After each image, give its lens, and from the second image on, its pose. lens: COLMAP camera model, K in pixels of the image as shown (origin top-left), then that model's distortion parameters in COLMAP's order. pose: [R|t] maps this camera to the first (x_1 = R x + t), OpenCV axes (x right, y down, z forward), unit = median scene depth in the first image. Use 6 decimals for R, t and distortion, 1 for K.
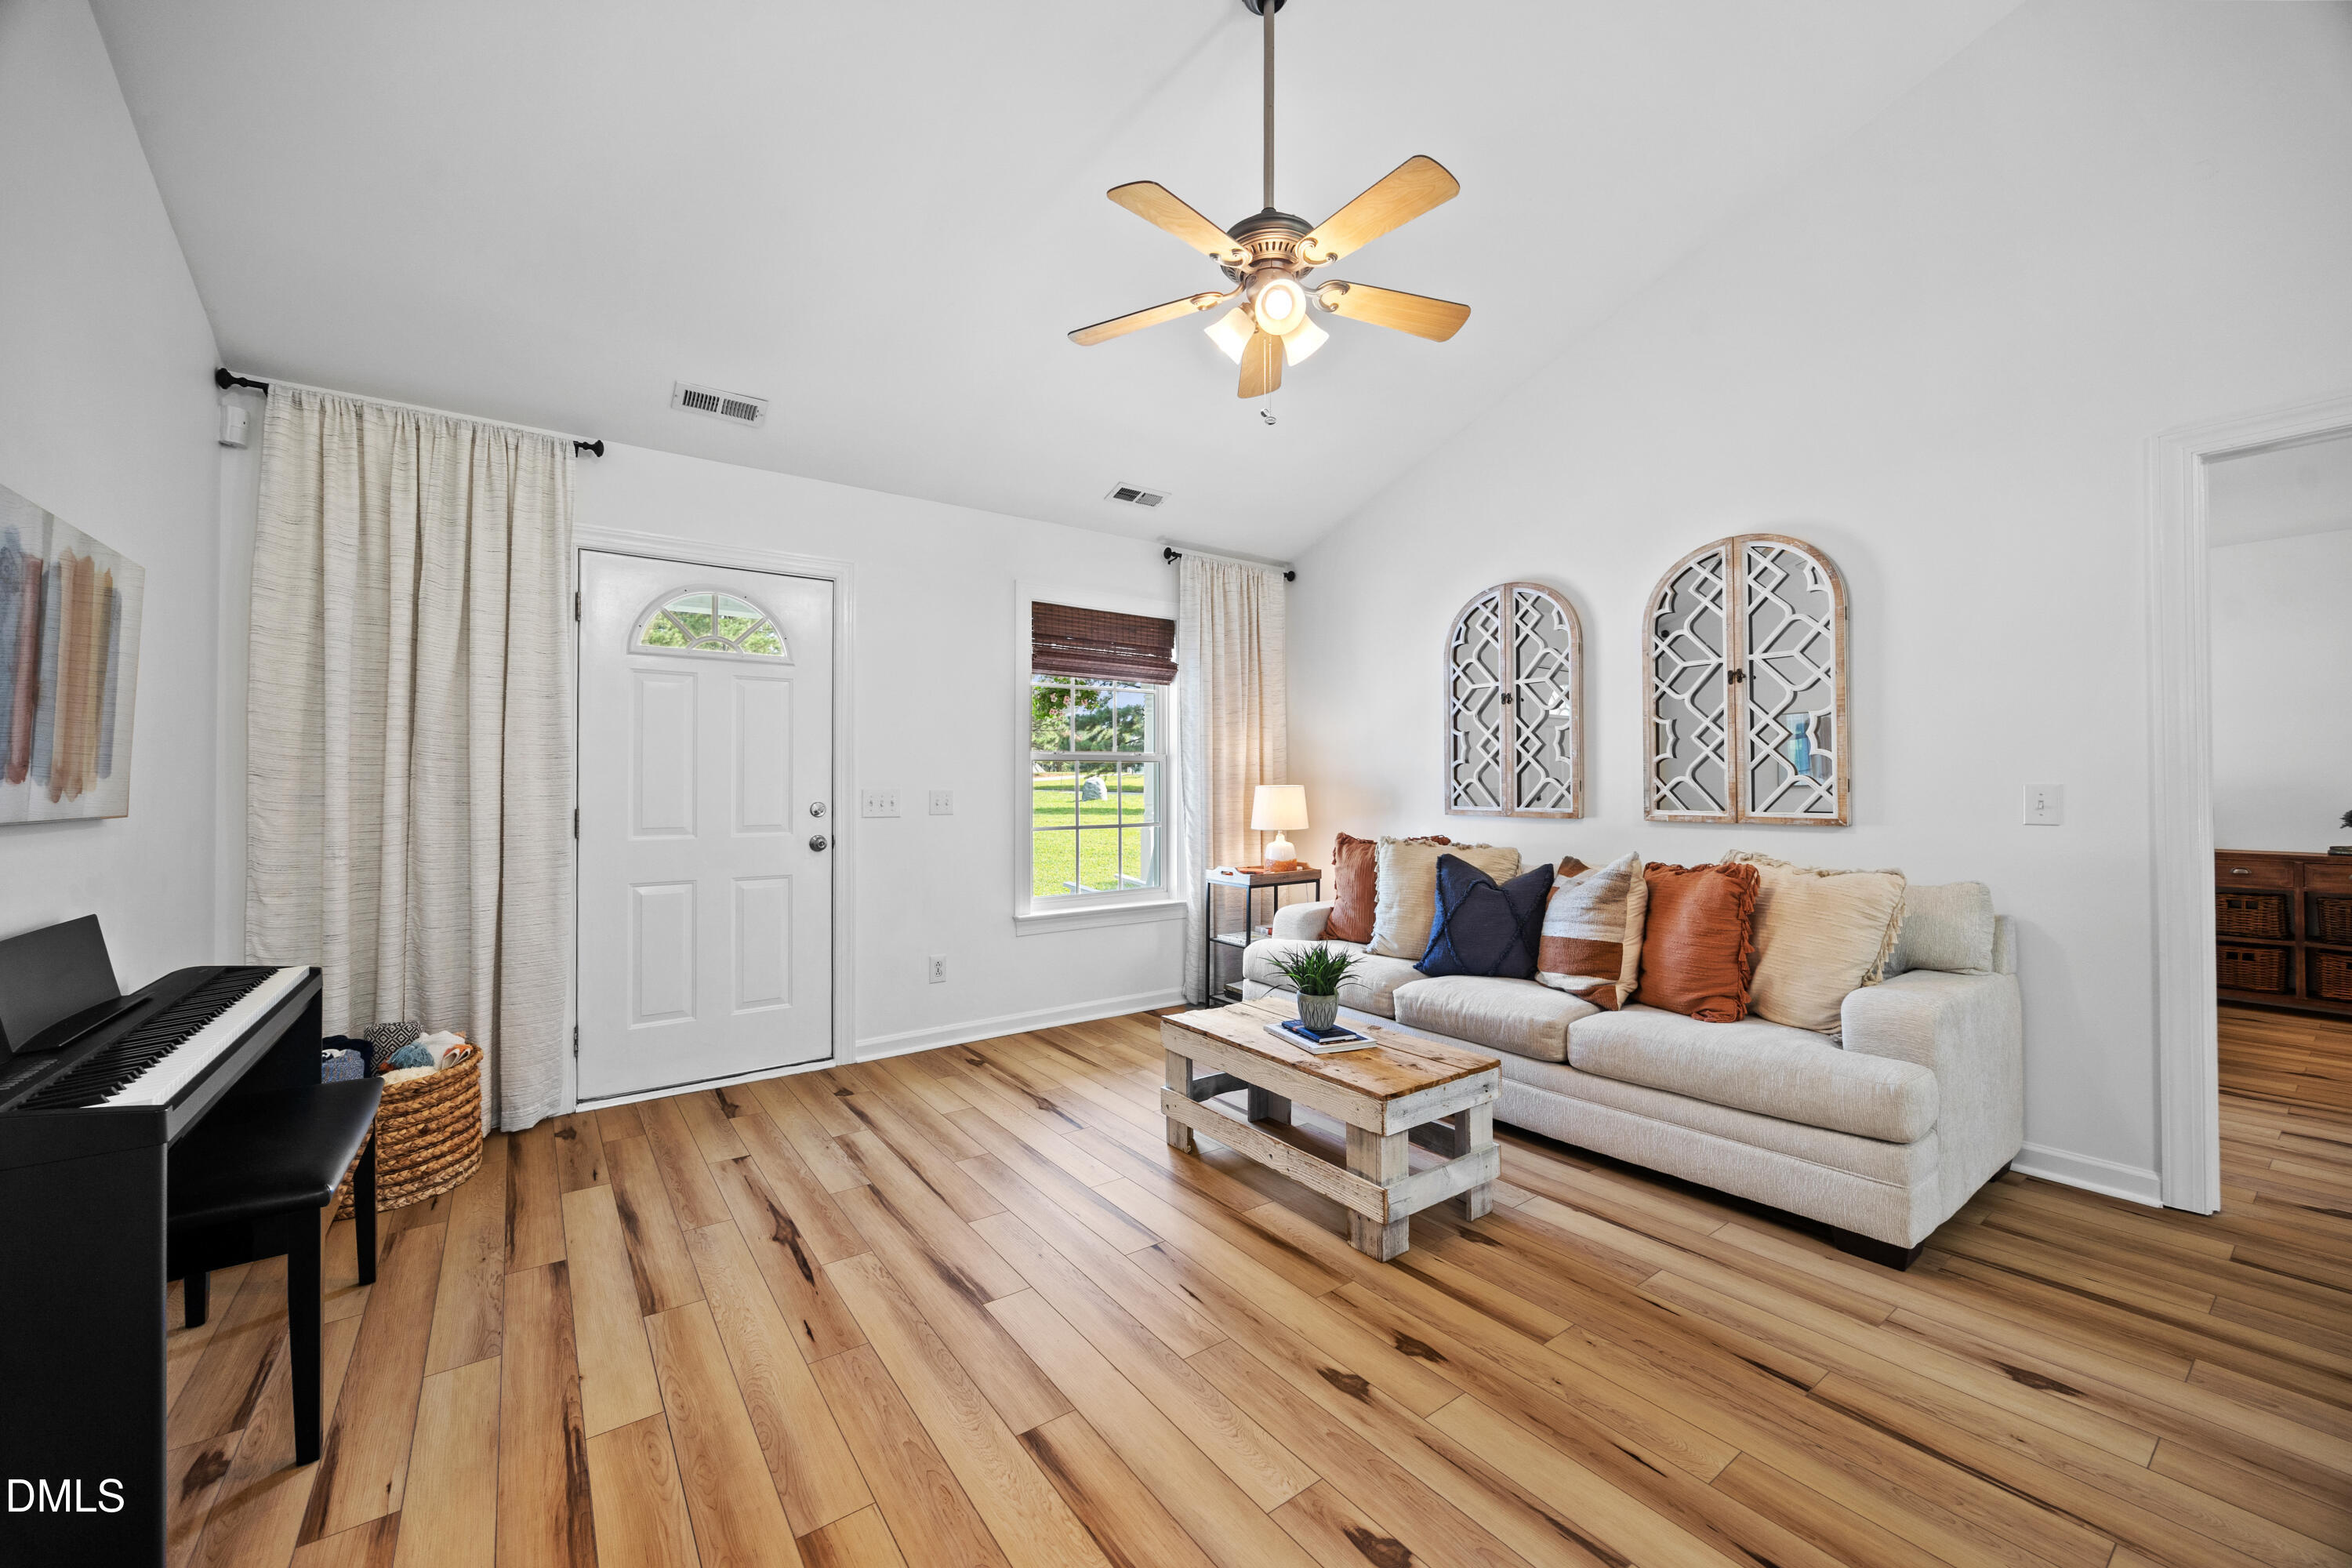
lens RADIAL K [[916.2, 0, 1137.5], [0, 916.2, 774.9], [0, 0, 1]] dist [0.007939, -0.001214]
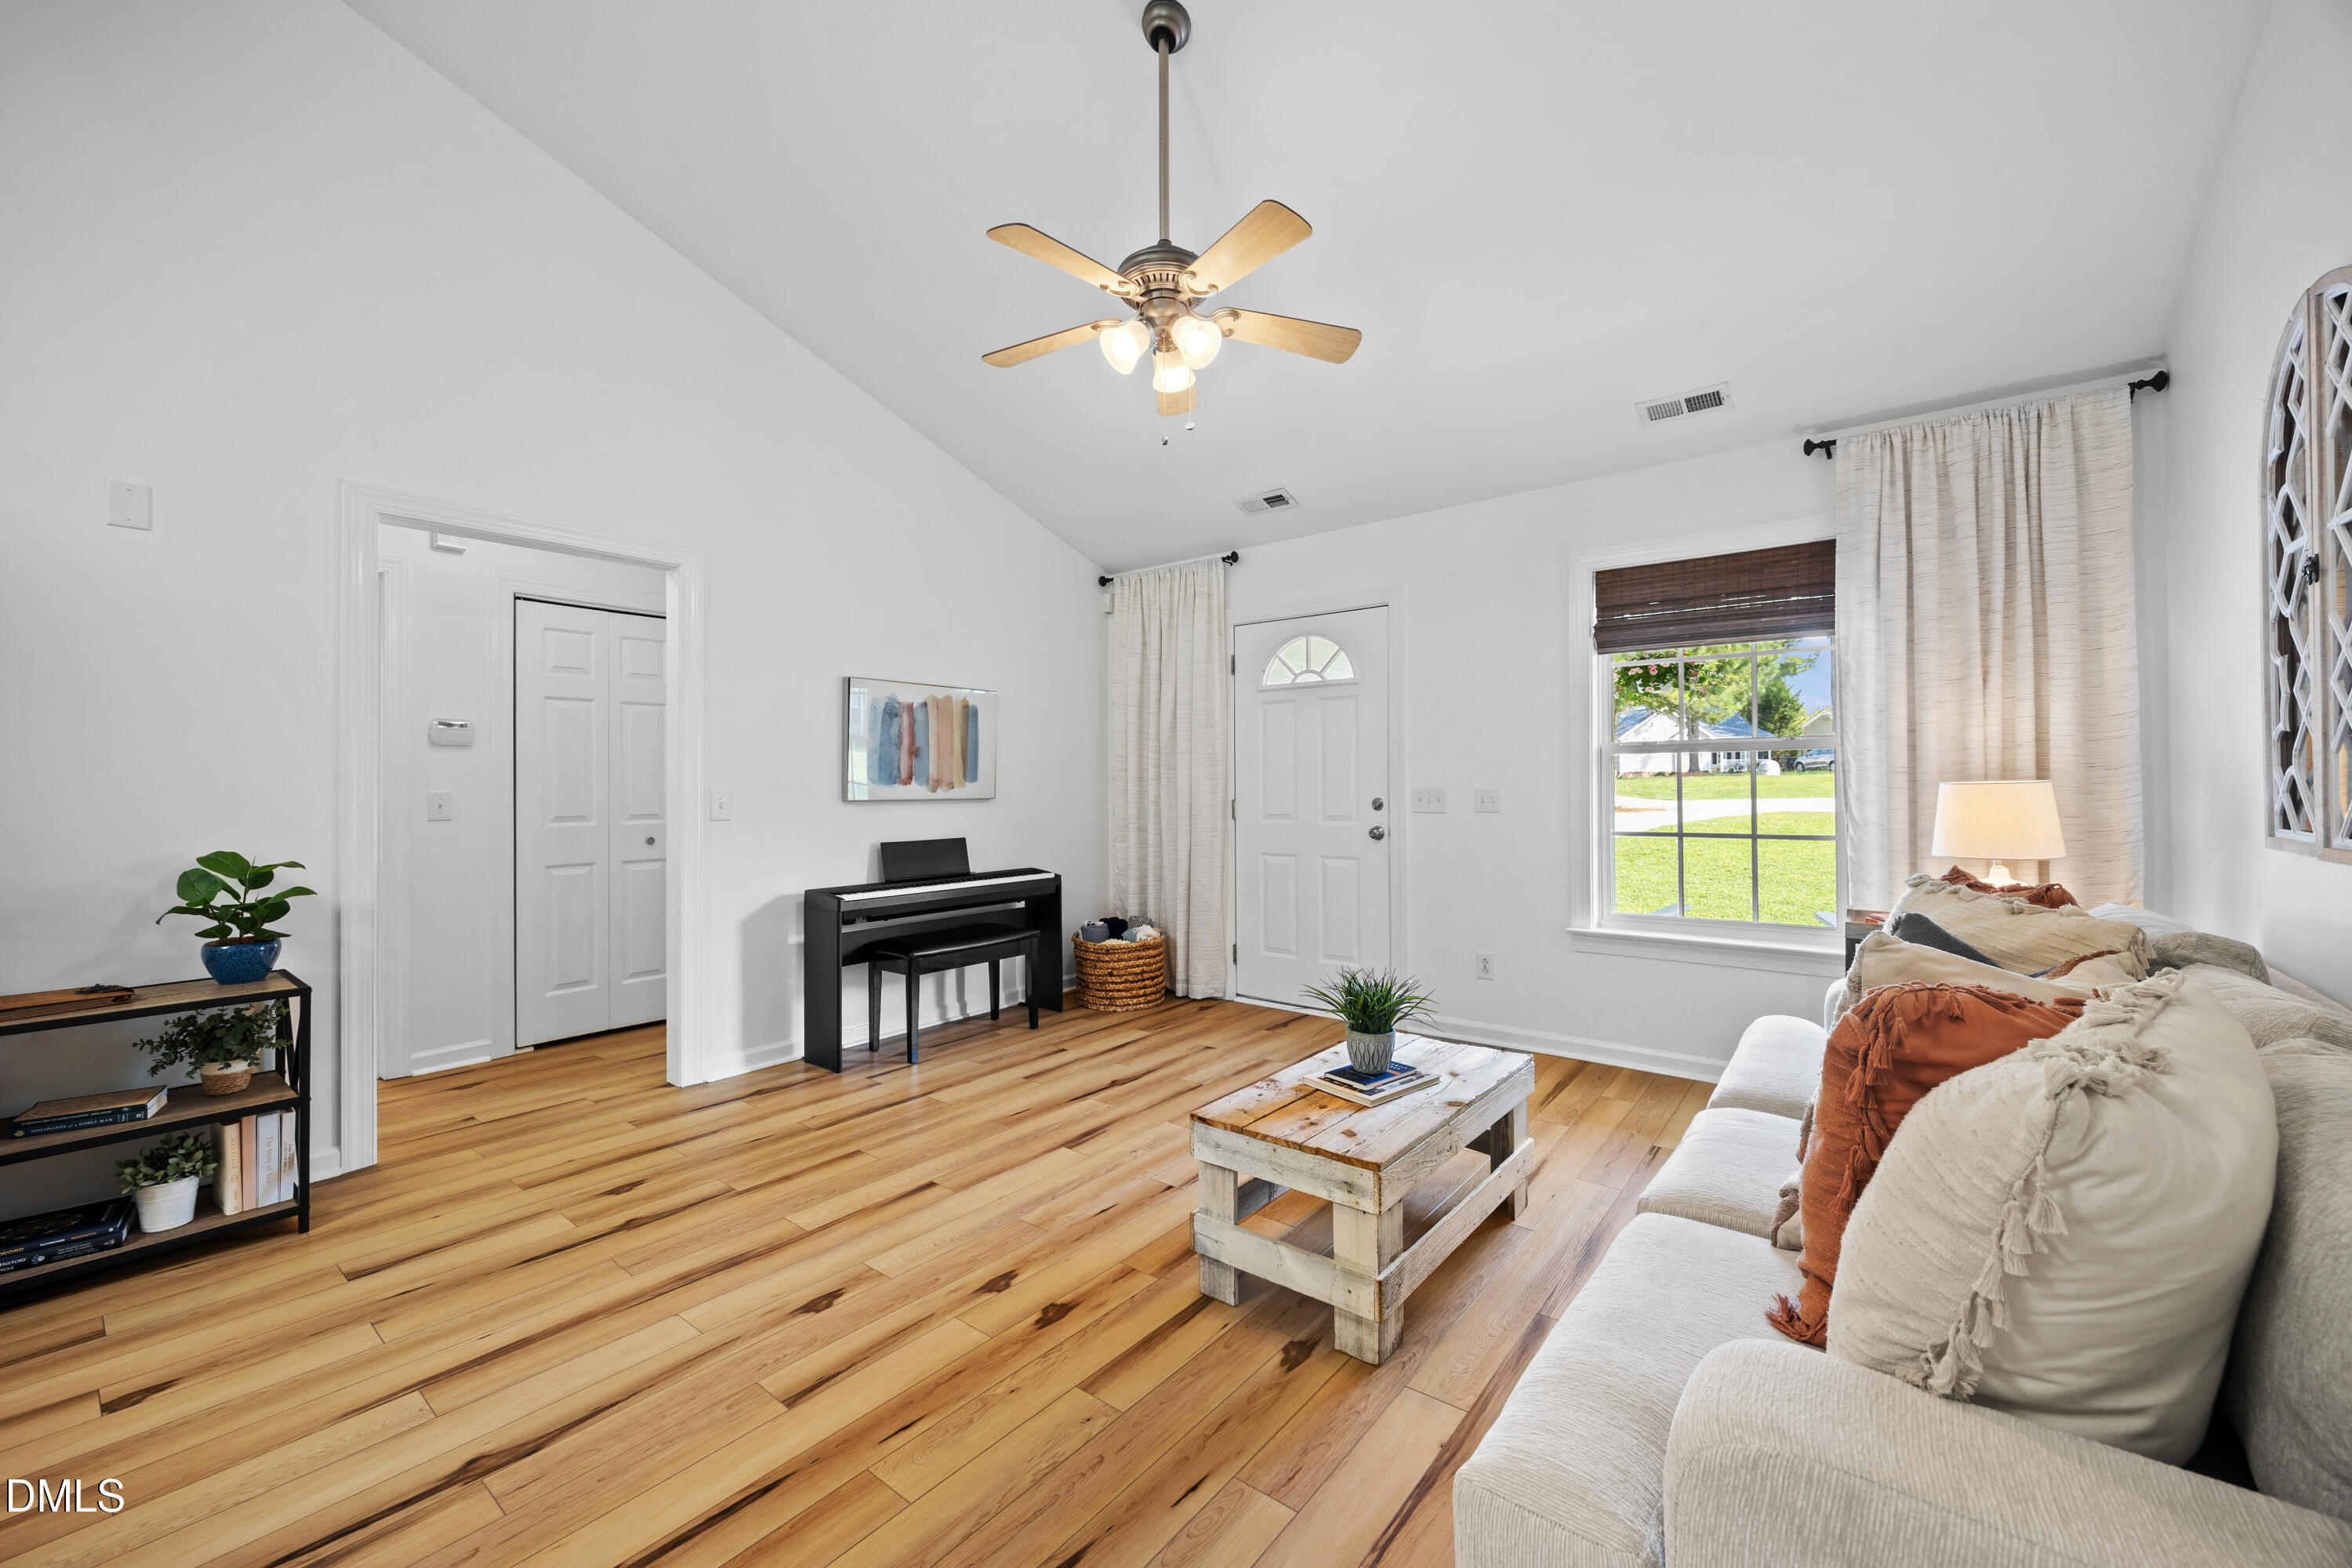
lens RADIAL K [[916.2, 0, 1190.2], [0, 916.2, 775.1], [0, 0, 1]] dist [0.007939, -0.001214]
pose [[0.281622, -0.010305, -0.959470, 0.933906], [0.017485, 0.999831, -0.005606, 0.003440], [0.959366, -0.015198, 0.281755, 0.582306]]
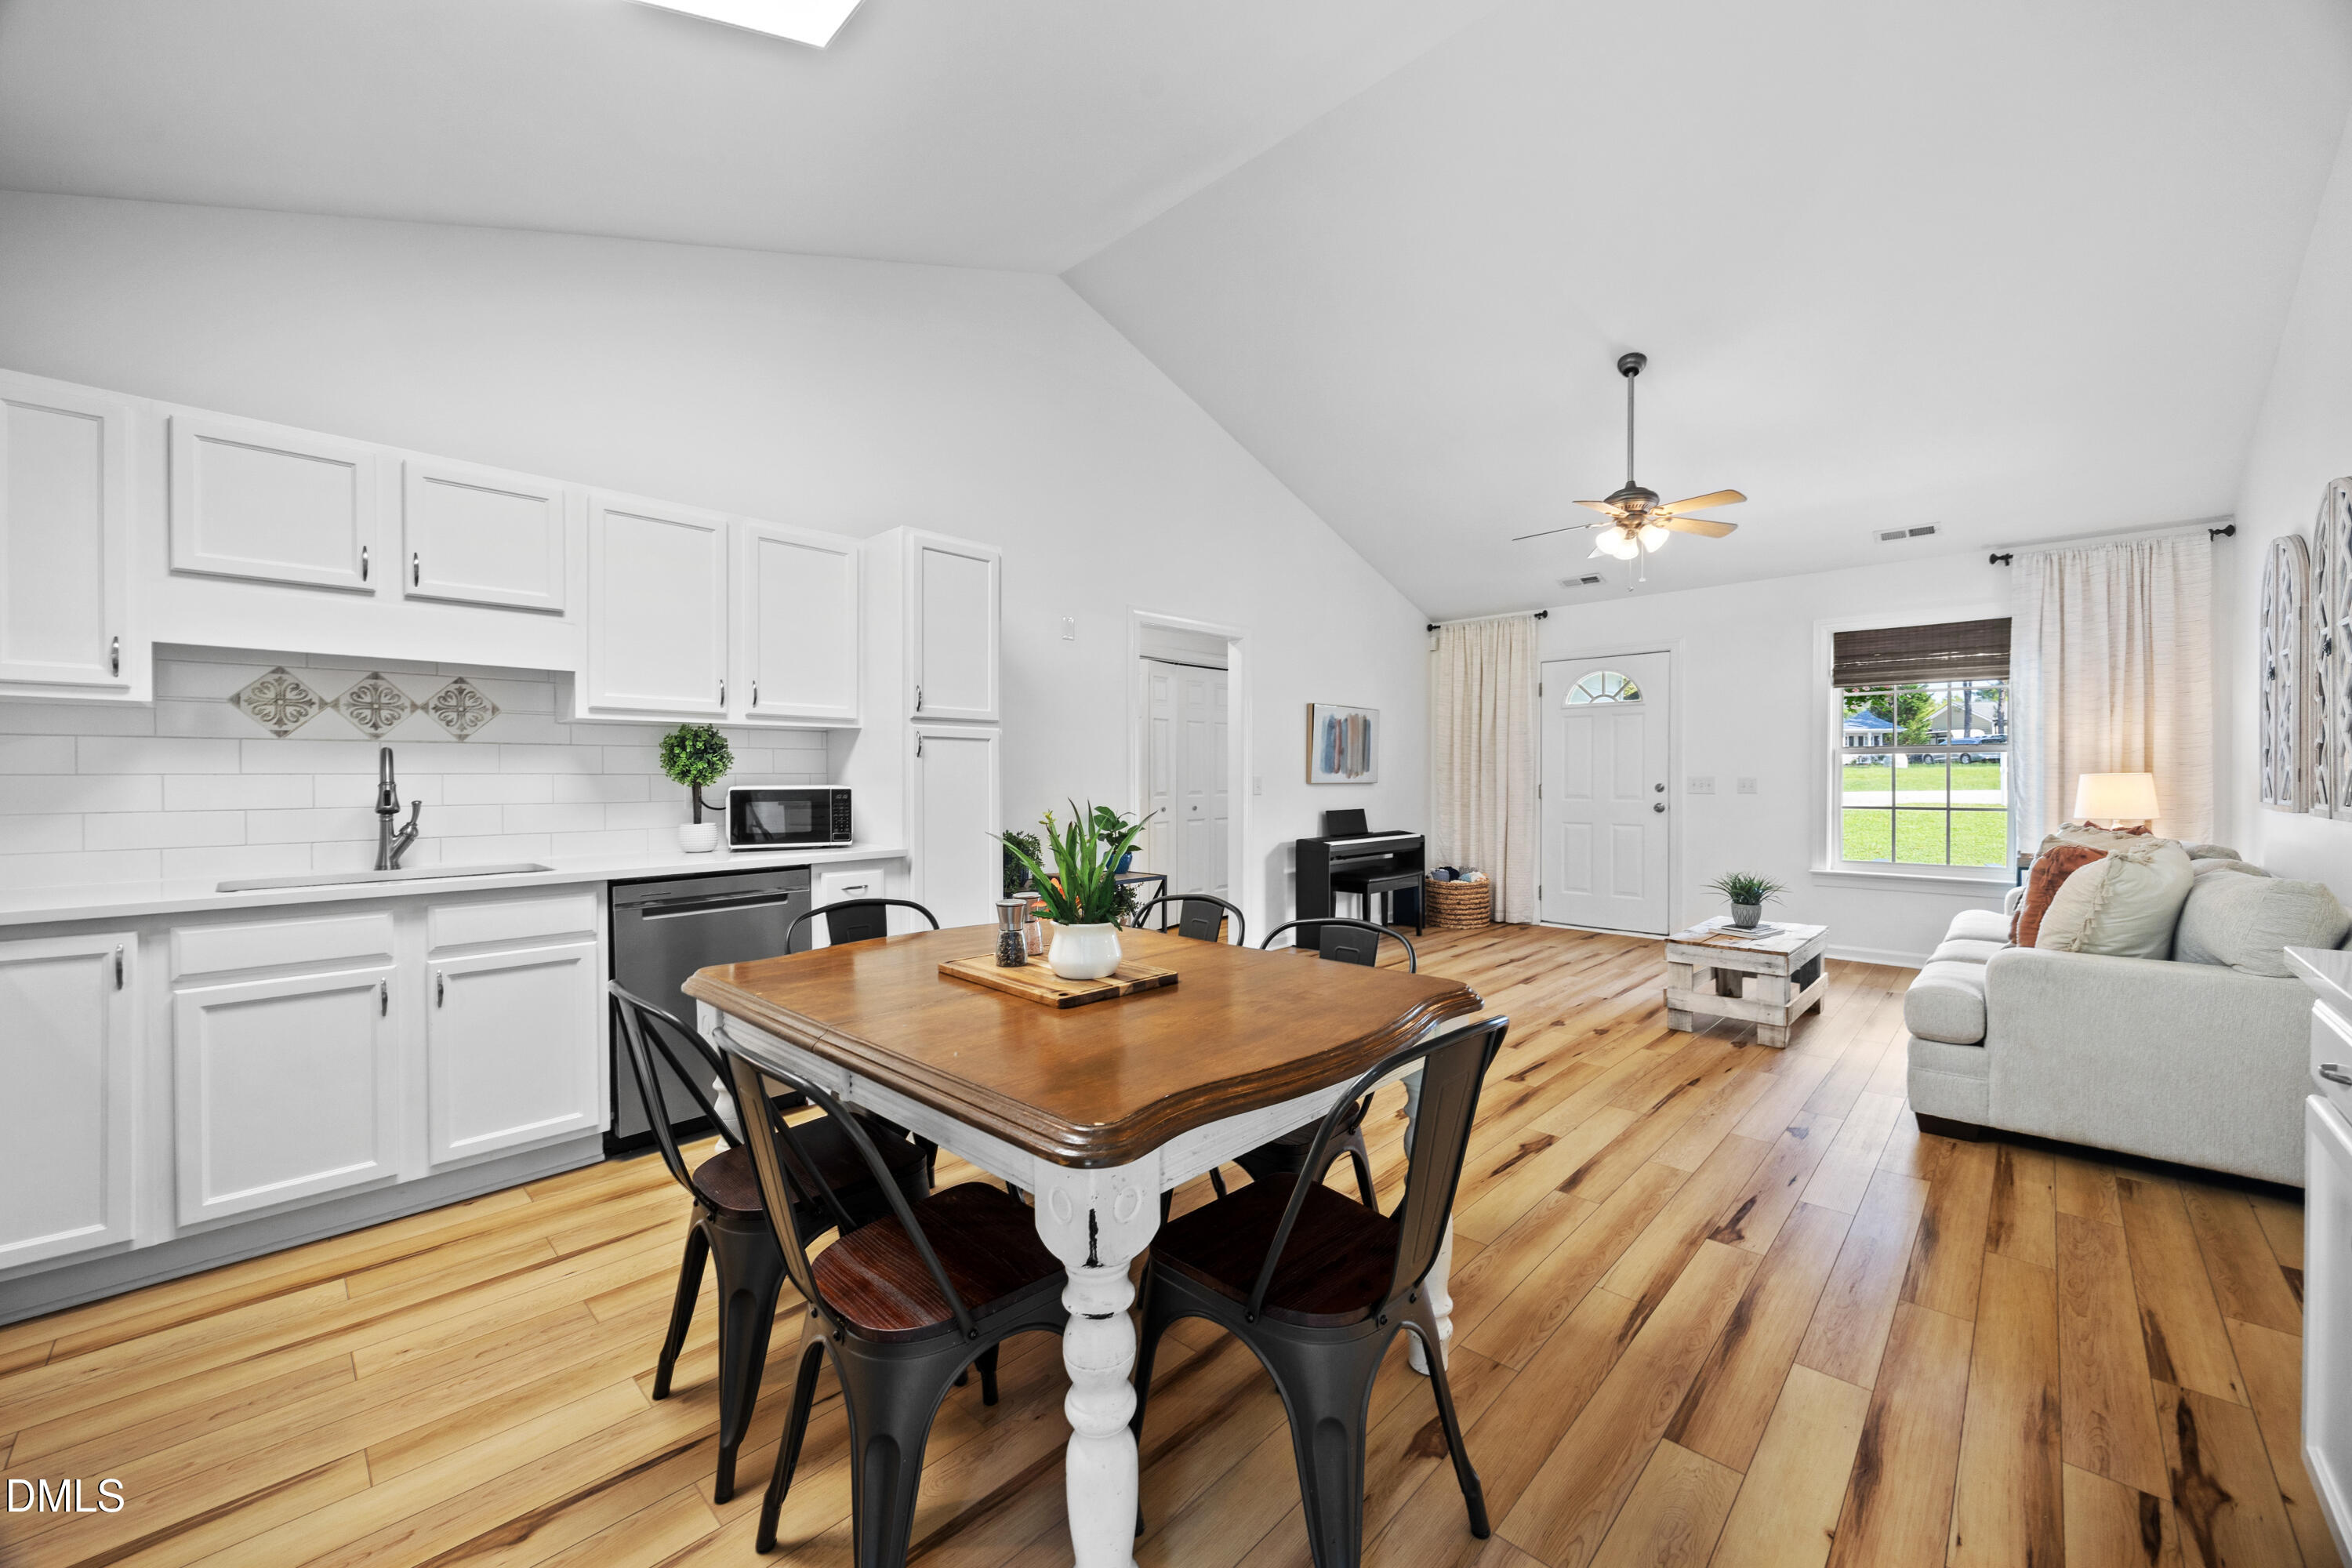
lens RADIAL K [[916.2, 0, 1181.2], [0, 916.2, 779.5], [0, 0, 1]] dist [0.007939, -0.001214]
pose [[0.192942, 0.005262, -0.981196, 1.517447], [0.014029, 0.999869, 0.008121, -0.005325], [0.981110, -0.015333, 0.192843, -0.259182]]
